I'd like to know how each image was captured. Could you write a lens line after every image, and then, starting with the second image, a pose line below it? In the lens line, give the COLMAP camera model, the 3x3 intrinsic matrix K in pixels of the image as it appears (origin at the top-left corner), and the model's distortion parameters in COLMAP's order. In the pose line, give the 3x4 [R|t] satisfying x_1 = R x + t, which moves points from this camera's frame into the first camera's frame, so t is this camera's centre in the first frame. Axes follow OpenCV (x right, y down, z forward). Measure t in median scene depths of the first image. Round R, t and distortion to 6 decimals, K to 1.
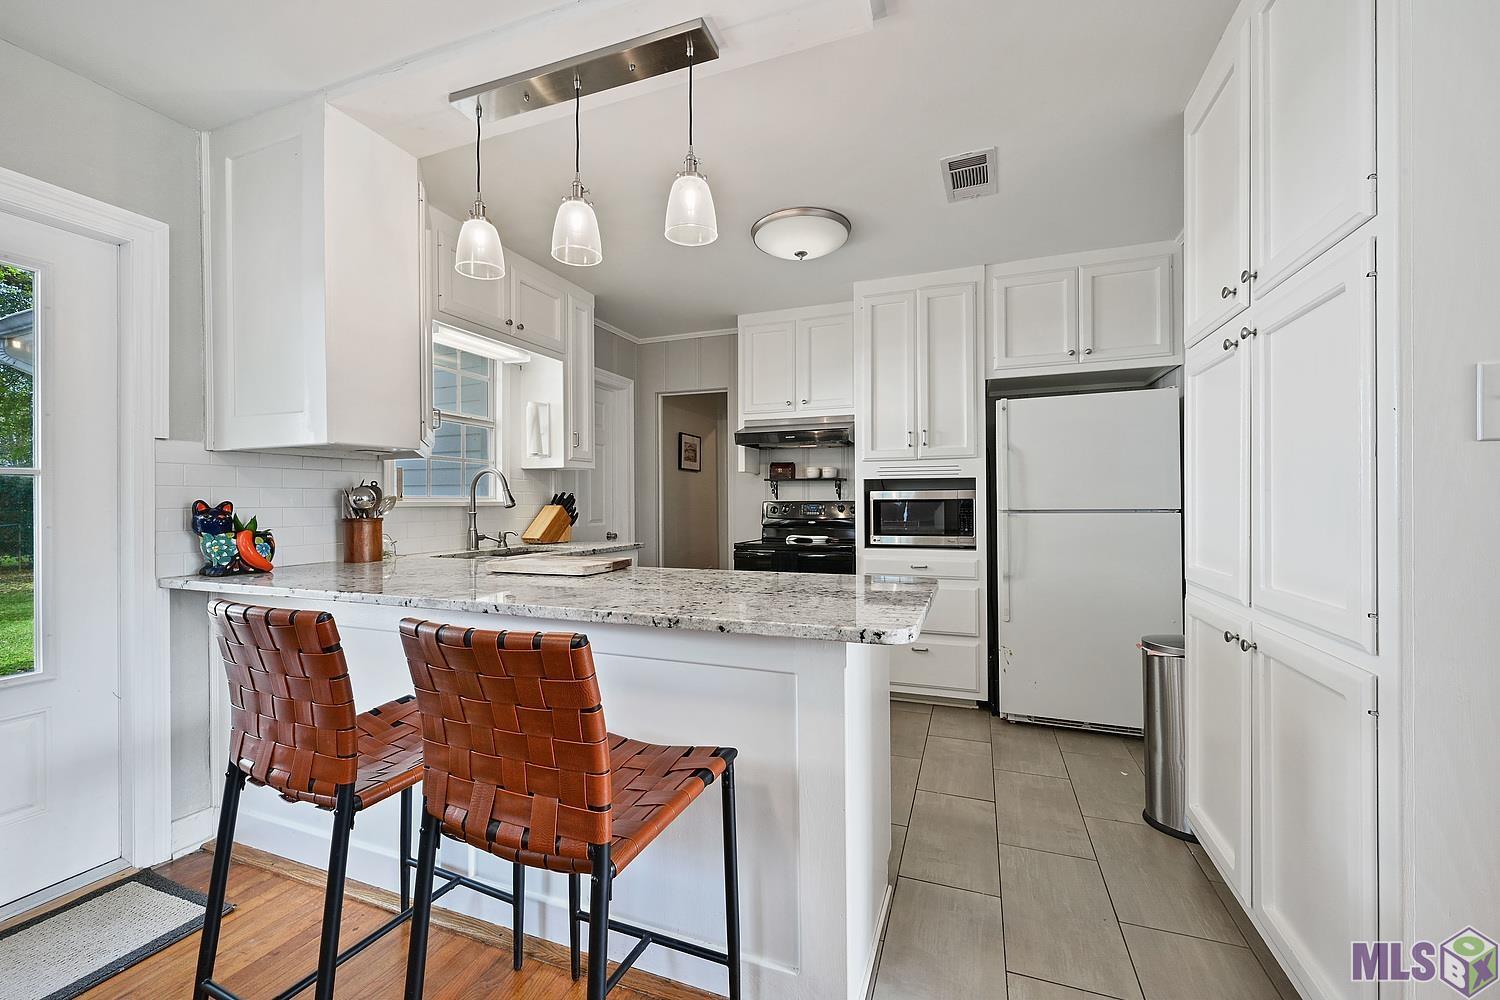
lens RADIAL K [[594.8, 0, 749.2], [0, 594.8, 503.2], [0, 0, 1]] dist [-0.000347, 0.000371]
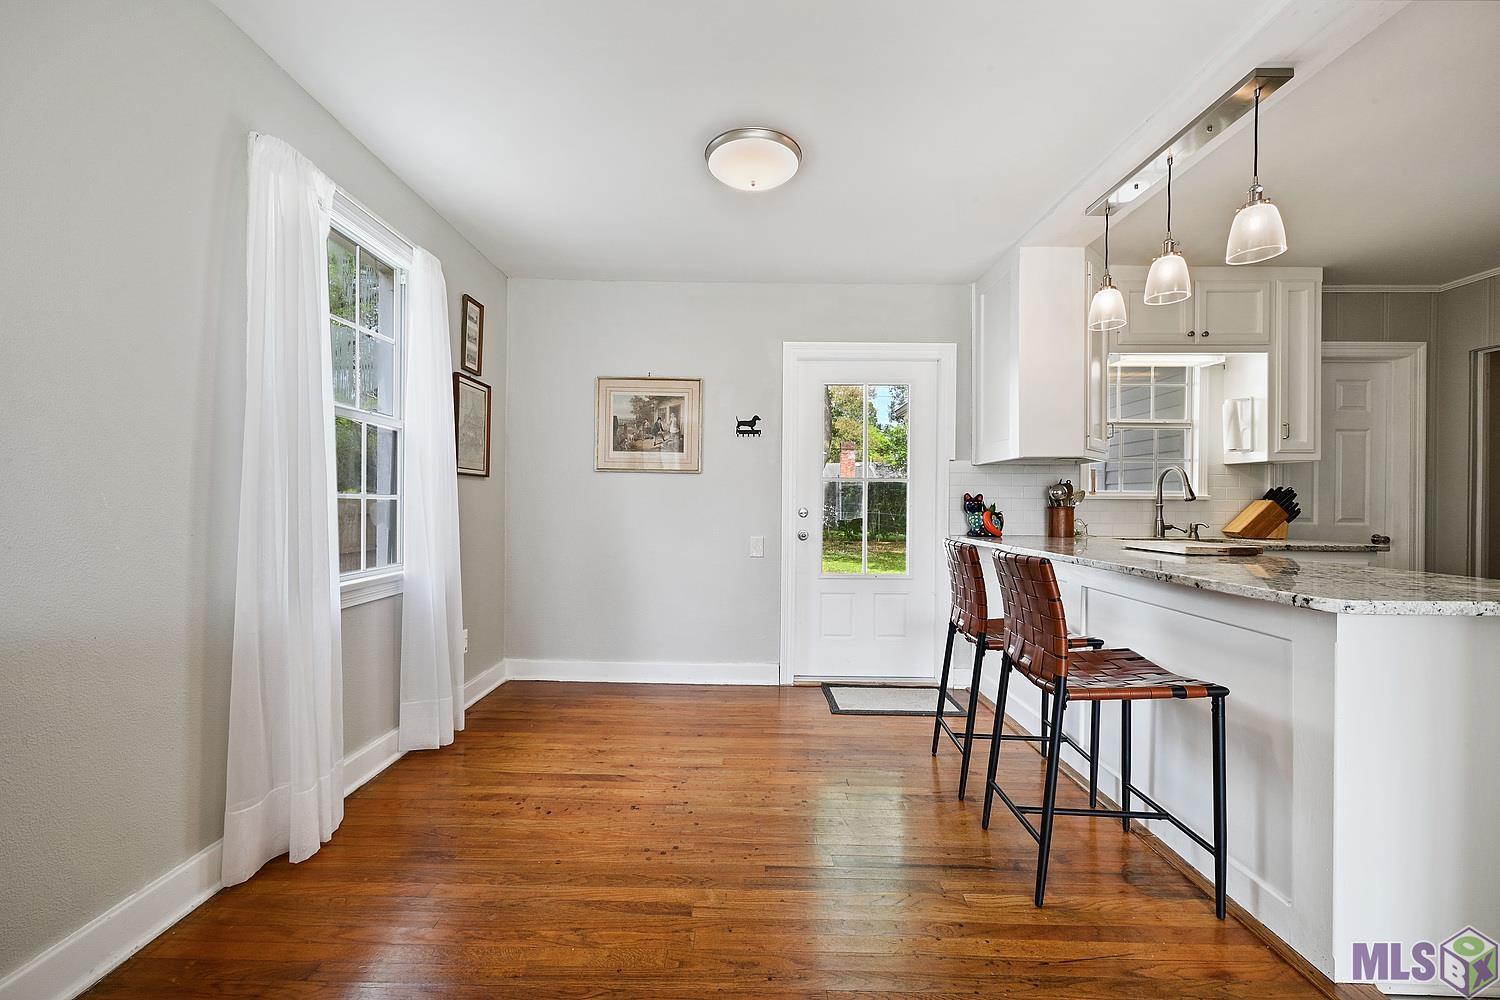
lens RADIAL K [[594.8, 0, 749.6], [0, 594.8, 497.9], [0, 0, 1]] dist [-0.000347, 0.000371]
pose [[0.358820, 0.002884, -0.933403, 0.398136], [-0.010181, 0.999948, -0.000824, 0.013515], [0.933351, 0.009798, 0.358830, -0.195058]]
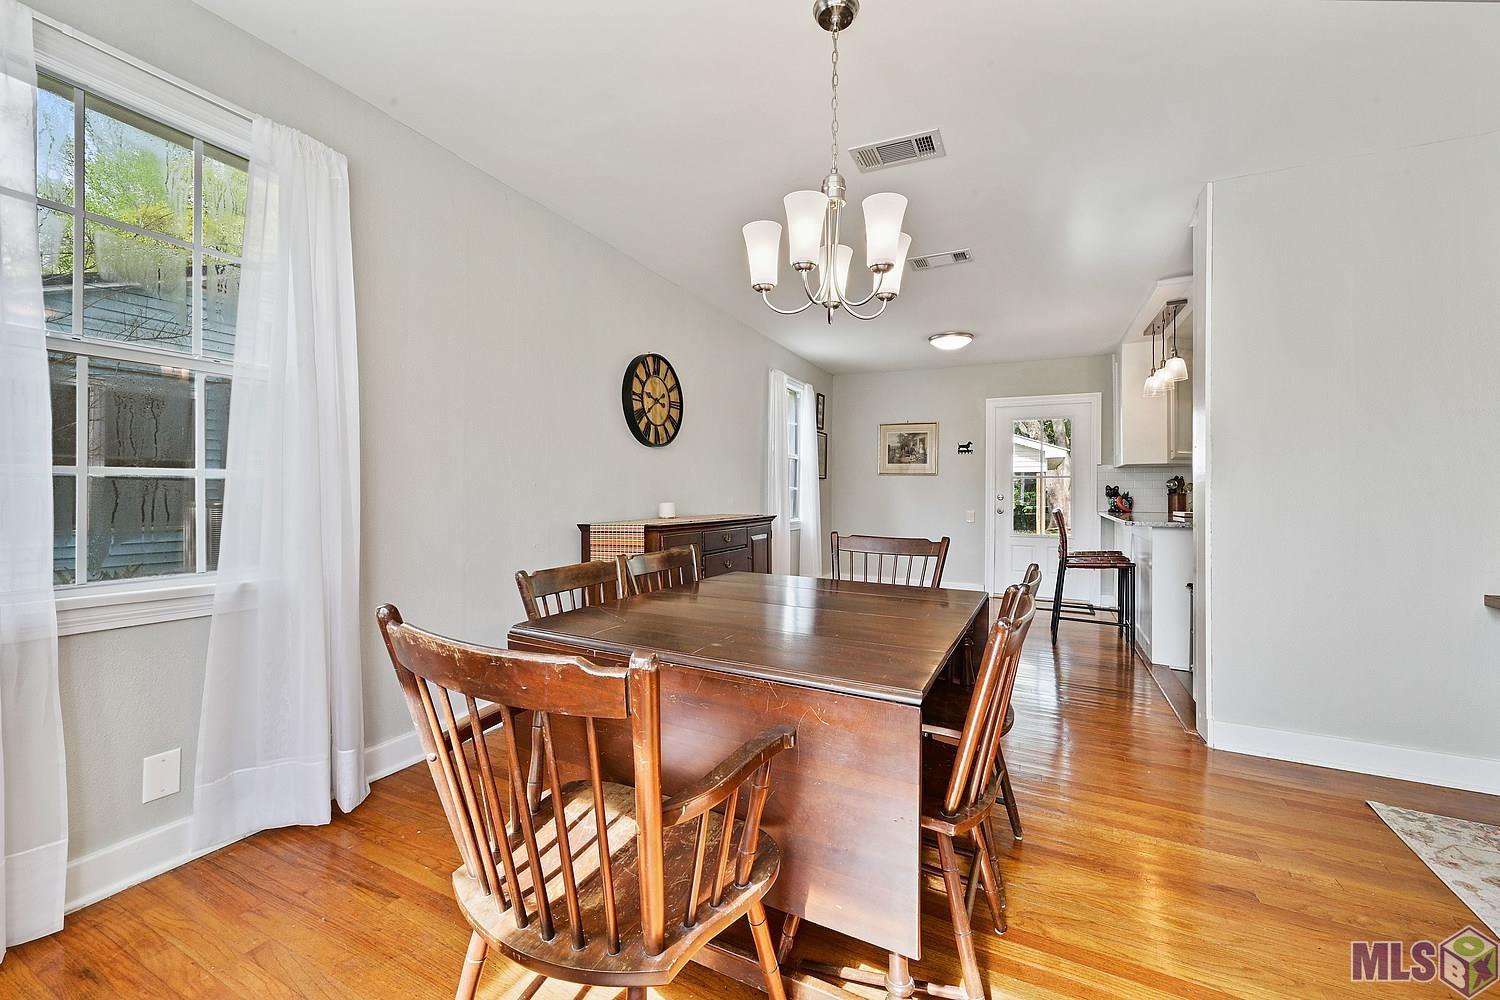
lens RADIAL K [[594.8, 0, 751.6], [0, 594.8, 496.5], [0, 0, 1]] dist [-0.000347, 0.000371]
pose [[-0.082005, 0.008424, -0.996596, 1.636509], [-0.009045, 0.999917, 0.009196, 0.029486], [0.996591, 0.009769, -0.081922, -0.375657]]
